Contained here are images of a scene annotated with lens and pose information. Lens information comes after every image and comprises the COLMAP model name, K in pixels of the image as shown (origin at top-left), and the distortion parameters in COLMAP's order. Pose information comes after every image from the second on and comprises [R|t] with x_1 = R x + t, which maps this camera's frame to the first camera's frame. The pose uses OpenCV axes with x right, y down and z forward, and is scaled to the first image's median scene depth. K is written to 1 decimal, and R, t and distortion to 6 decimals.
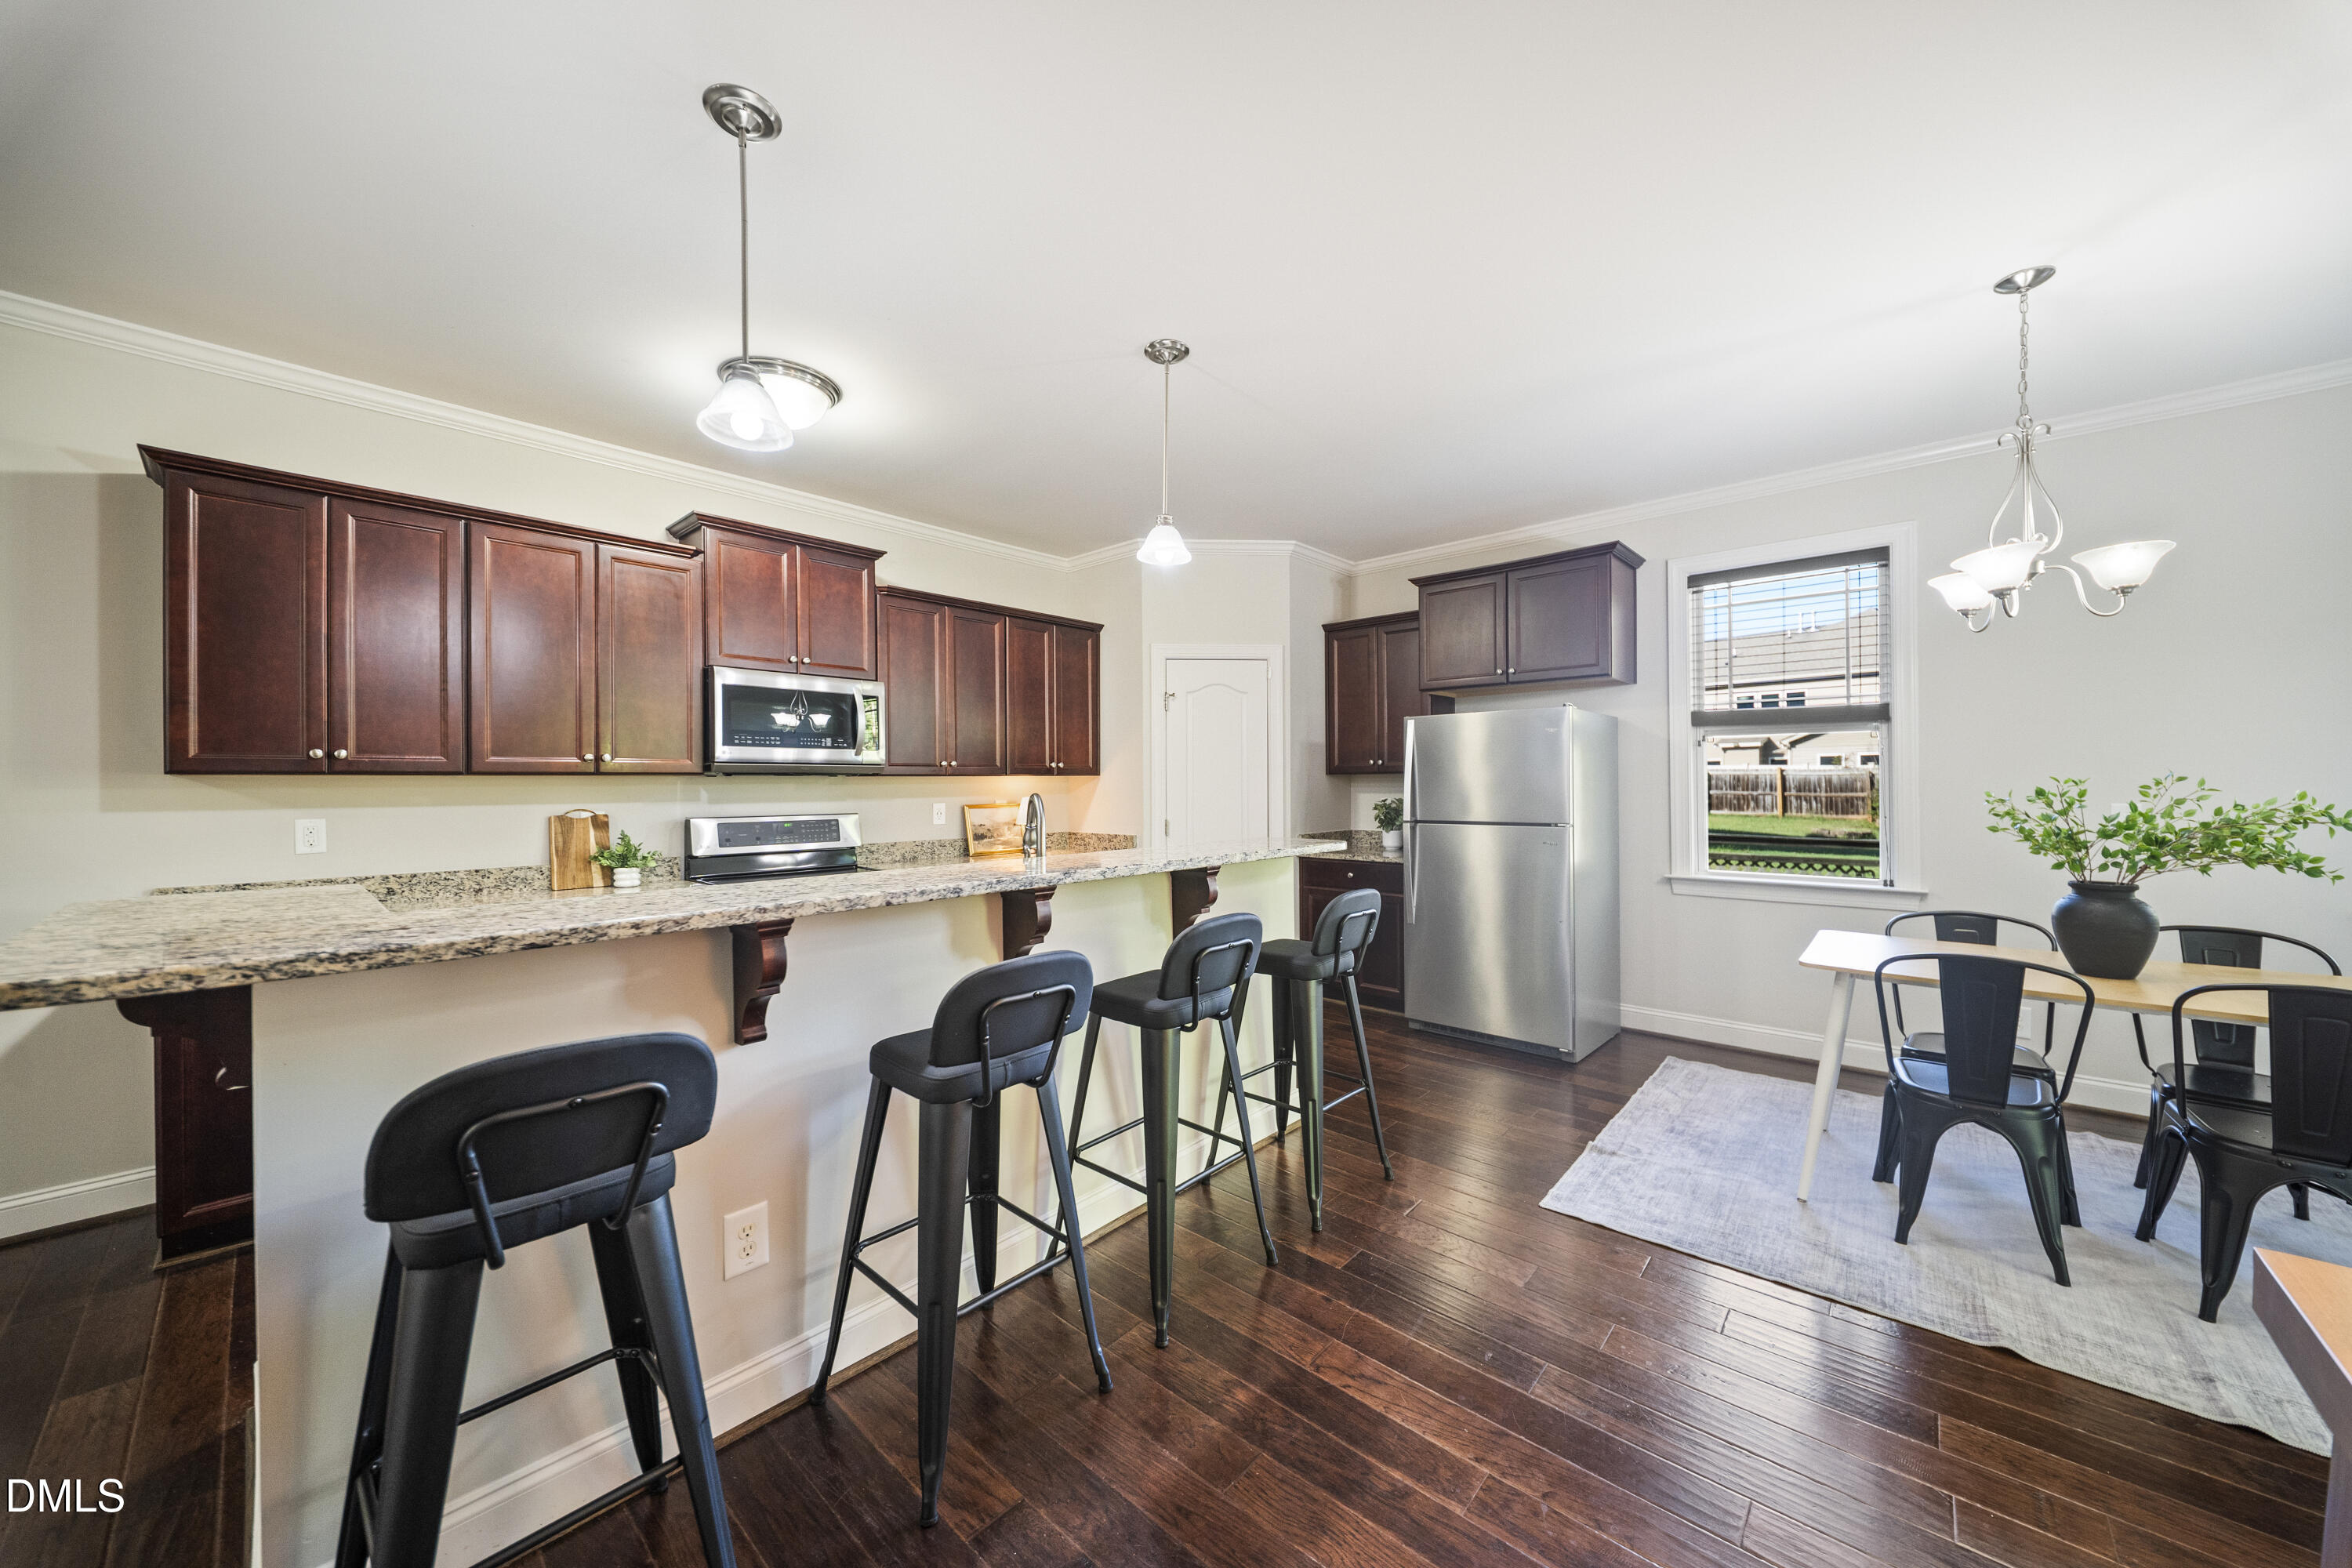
lens RADIAL K [[828.4, 0, 1189.4], [0, 828.4, 788.9], [0, 0, 1]] dist [0.014383, -0.008161]
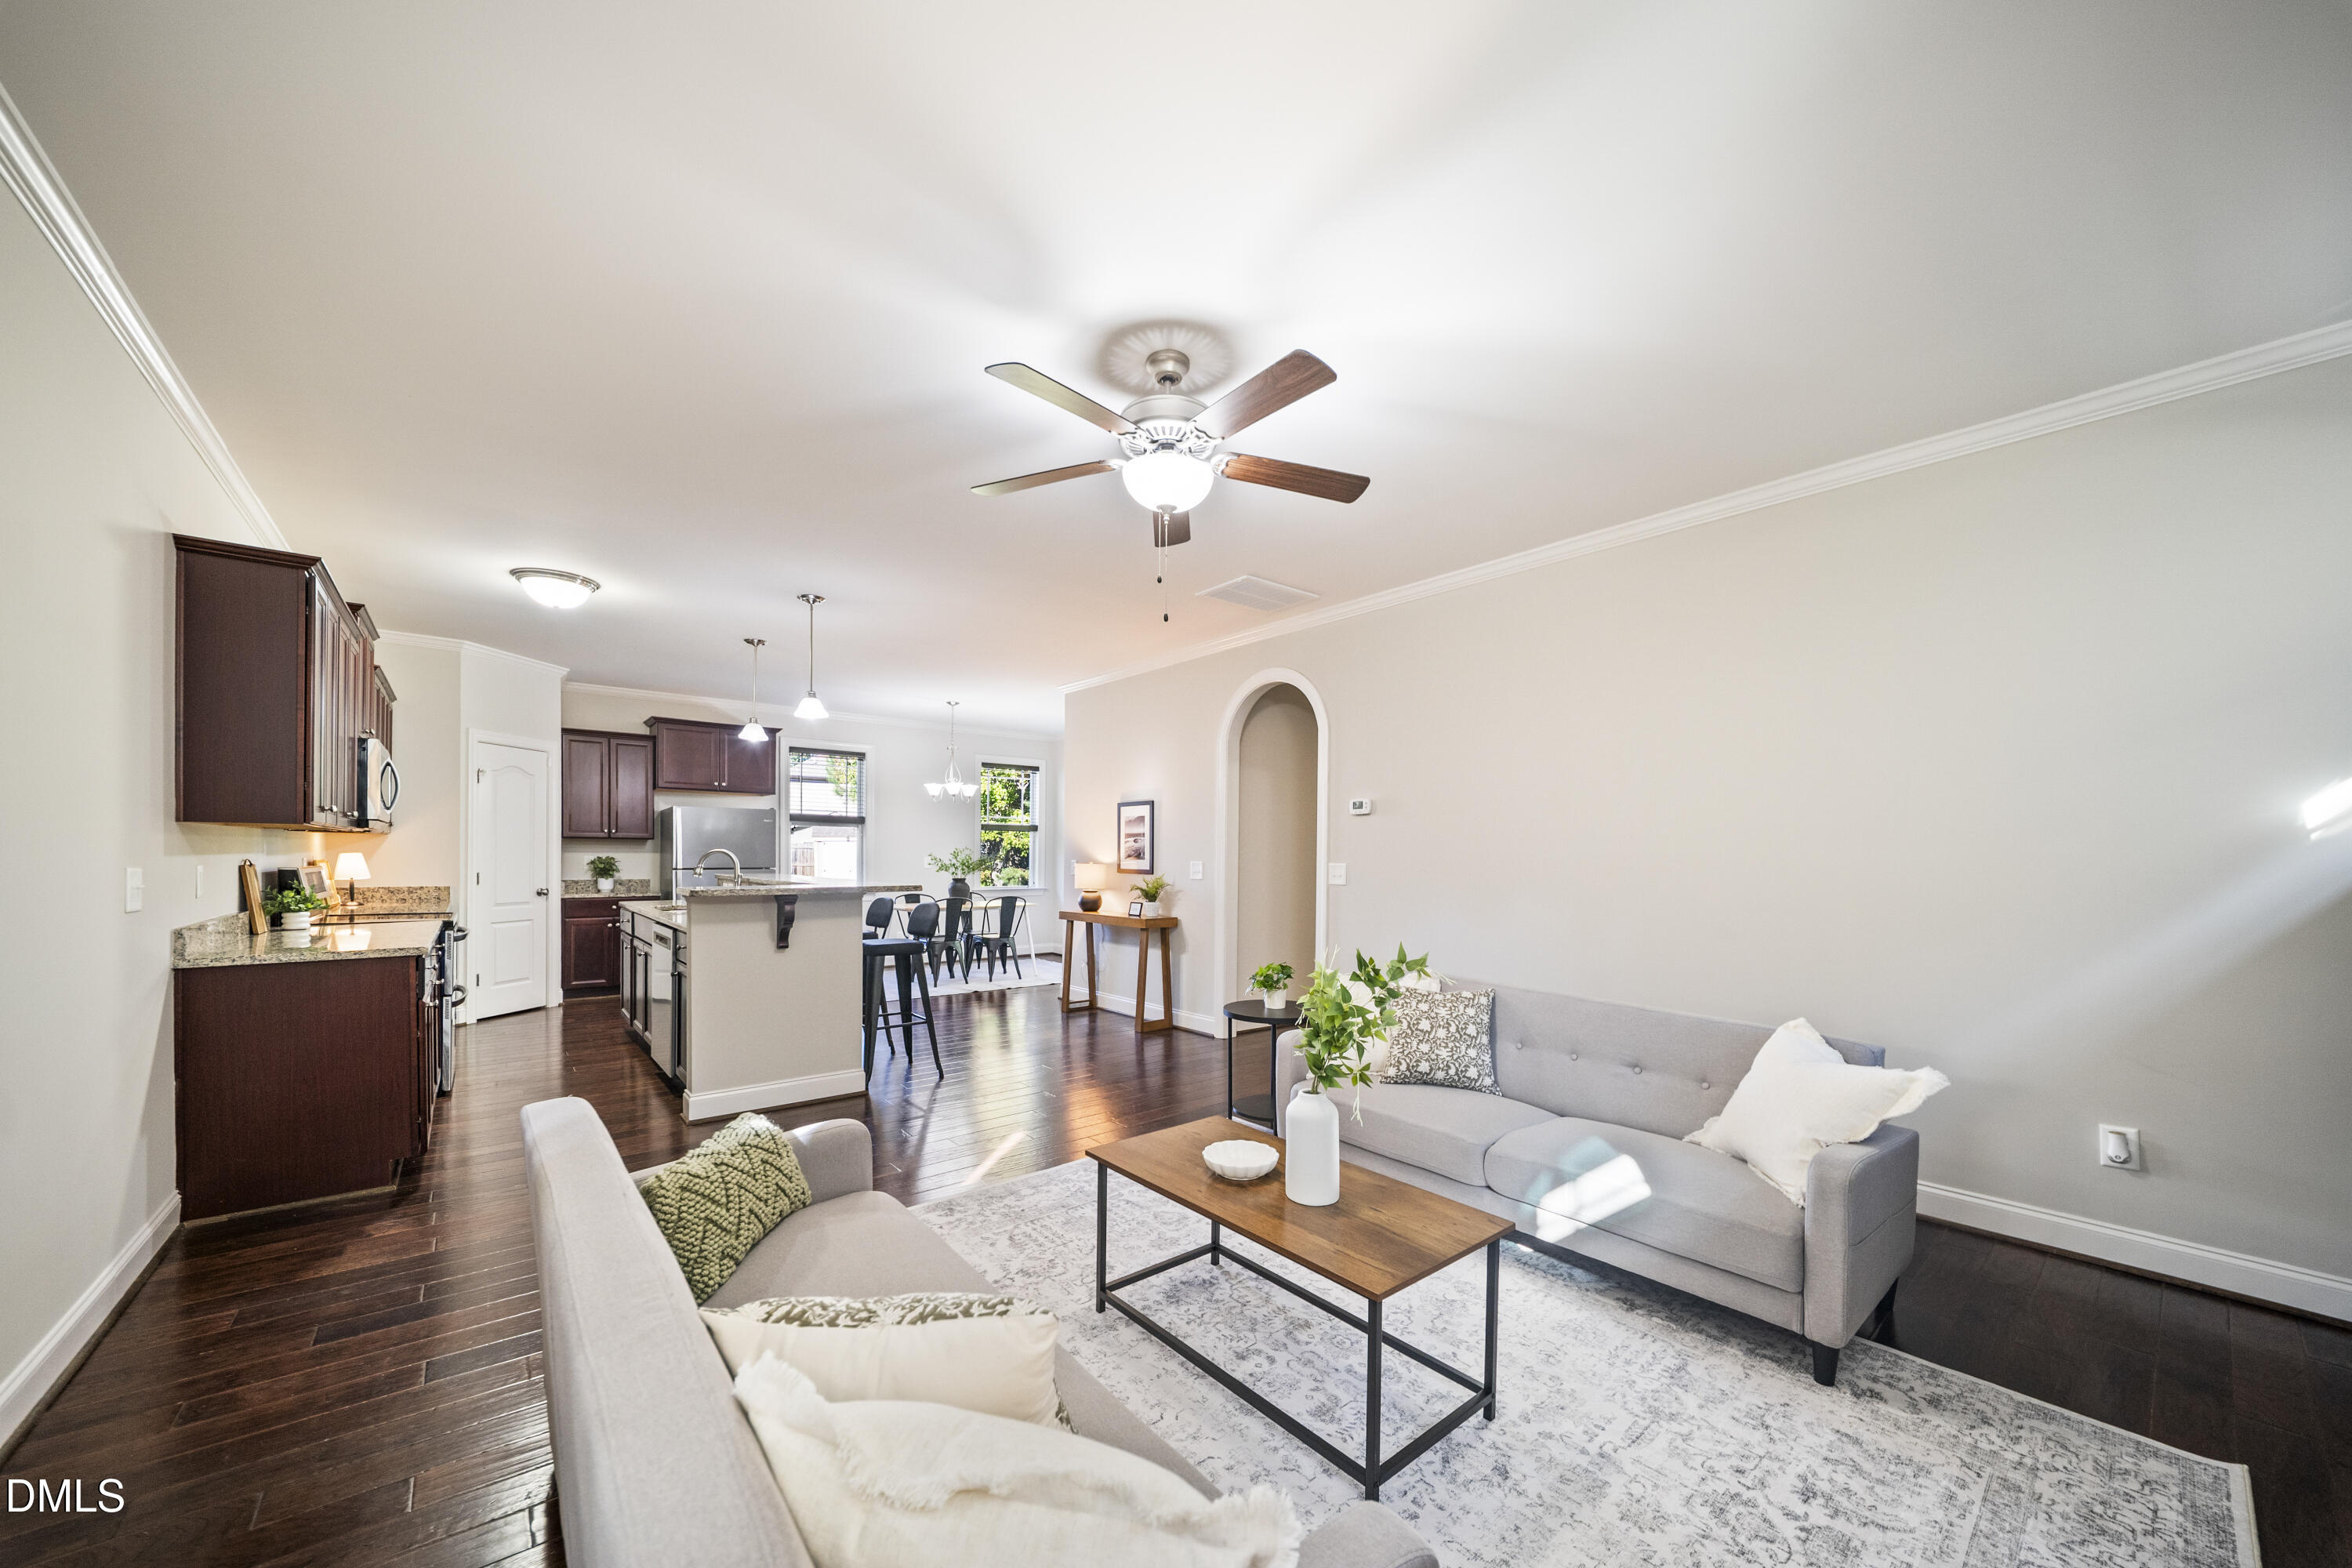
lens RADIAL K [[848.6, 0, 1179.9], [0, 848.6, 845.4], [0, 0, 1]] dist [-0.009864, -0.000110]
pose [[0.150892, 0.016157, 0.988418, -1.992017], [-0.002053, 0.999869, -0.016030, 0.025934], [-0.988548, 0.000390, 0.150906, -0.391617]]
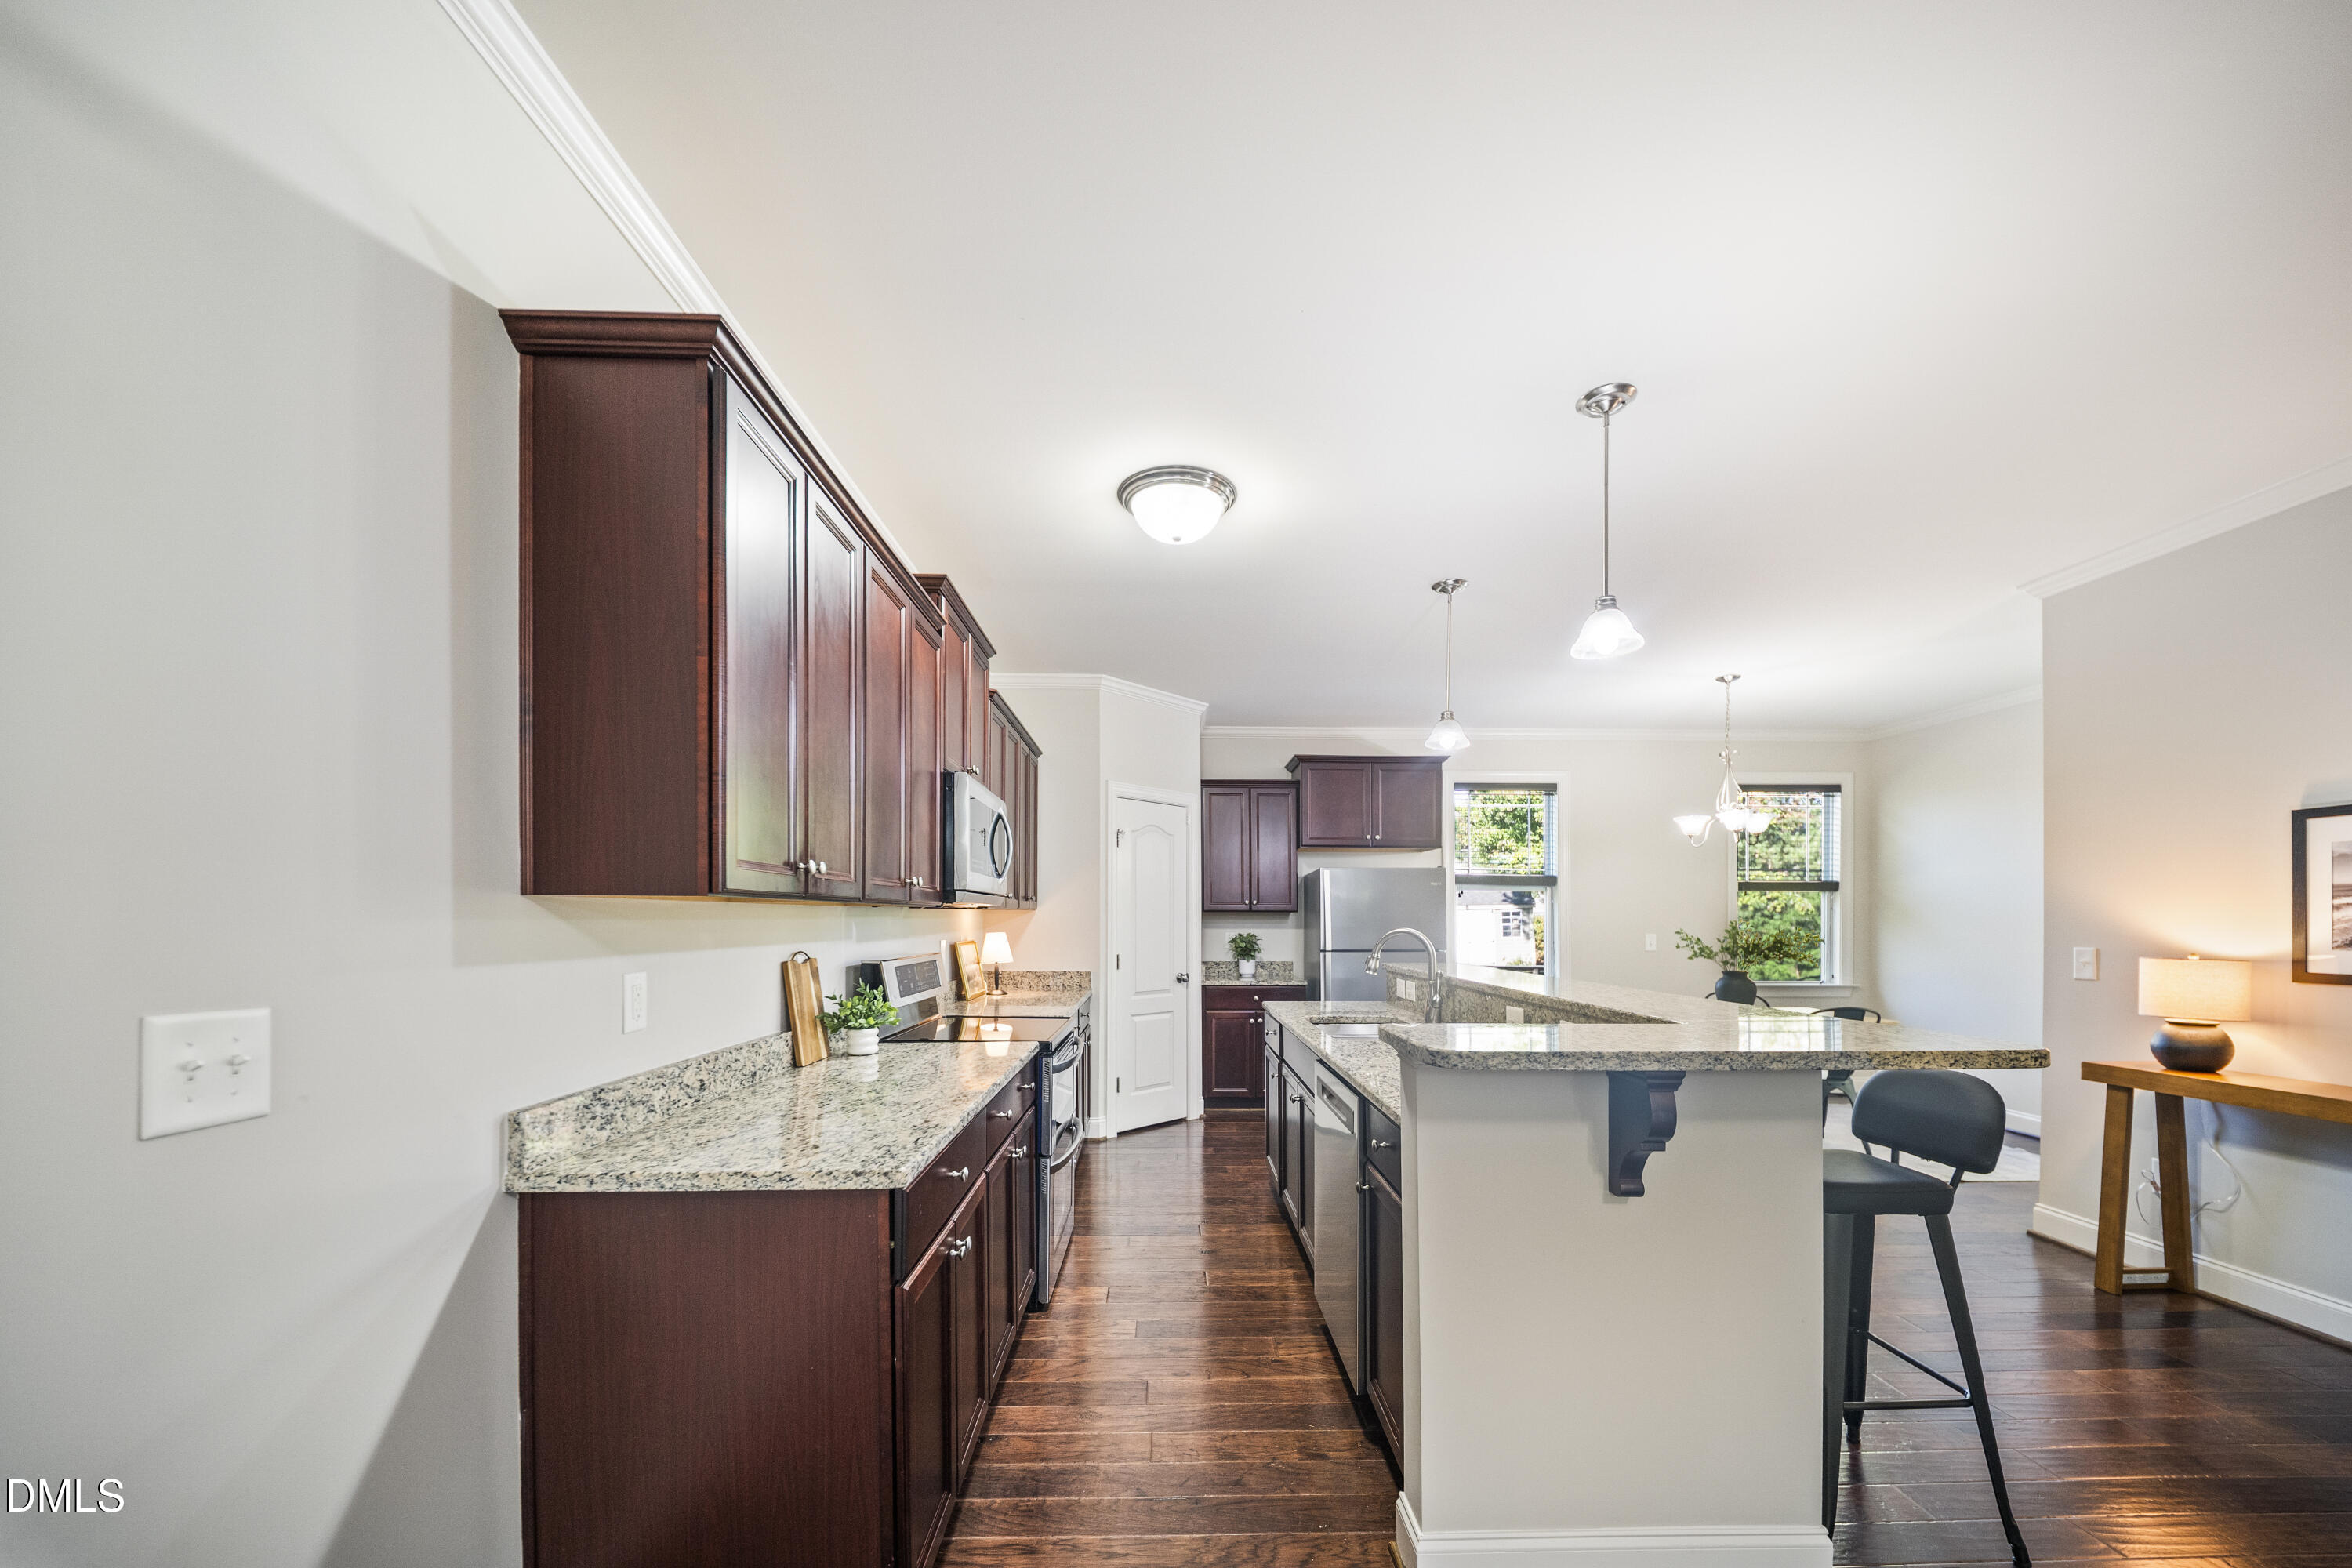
lens RADIAL K [[855.9, 0, 1185.0], [0, 855.9, 919.1], [0, 0, 1]] dist [-0.000855, -0.000068]
pose [[0.732504, 0.006918, 0.680728, -1.226380], [-0.002558, 0.999969, -0.007409, 0.001124], [-0.680758, 0.003685, 0.732499, 0.315572]]
